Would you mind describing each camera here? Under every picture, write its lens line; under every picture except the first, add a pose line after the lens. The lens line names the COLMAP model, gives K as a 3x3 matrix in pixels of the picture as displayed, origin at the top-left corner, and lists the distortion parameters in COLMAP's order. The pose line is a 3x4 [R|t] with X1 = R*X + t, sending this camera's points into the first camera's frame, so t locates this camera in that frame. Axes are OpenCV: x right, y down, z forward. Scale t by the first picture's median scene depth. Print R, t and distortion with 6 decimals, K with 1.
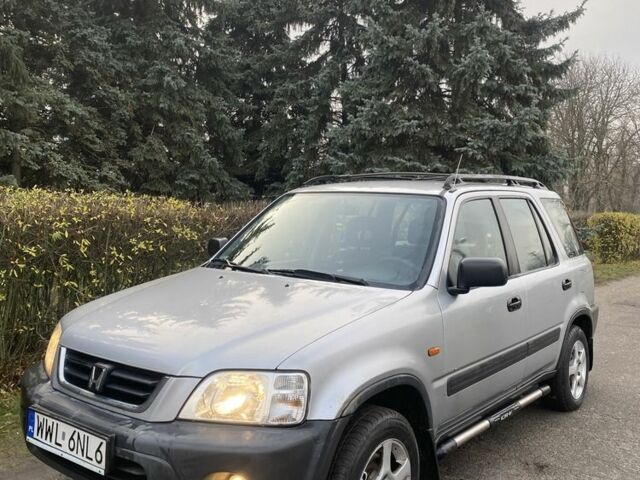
lens RADIAL K [[664.4, 0, 308.0], [0, 664.4, 224.5], [0, 0, 1]] dist [0.012154, 0.000000]
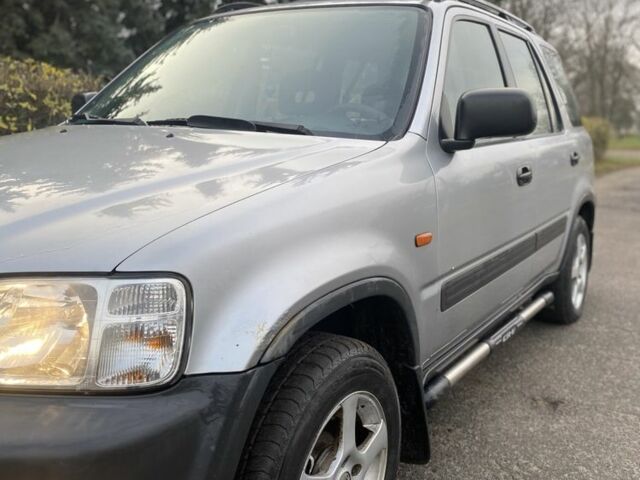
lens RADIAL K [[664.4, 0, 321.8], [0, 664.4, 240.3], [0, 0, 1]] dist [0.012154, 0.000000]
pose [[0.993750, -0.022918, 0.109247, 0.032787], [0.006865, 0.989391, 0.145115, 0.098057], [-0.111414, -0.143458, 0.983365, 0.400205]]
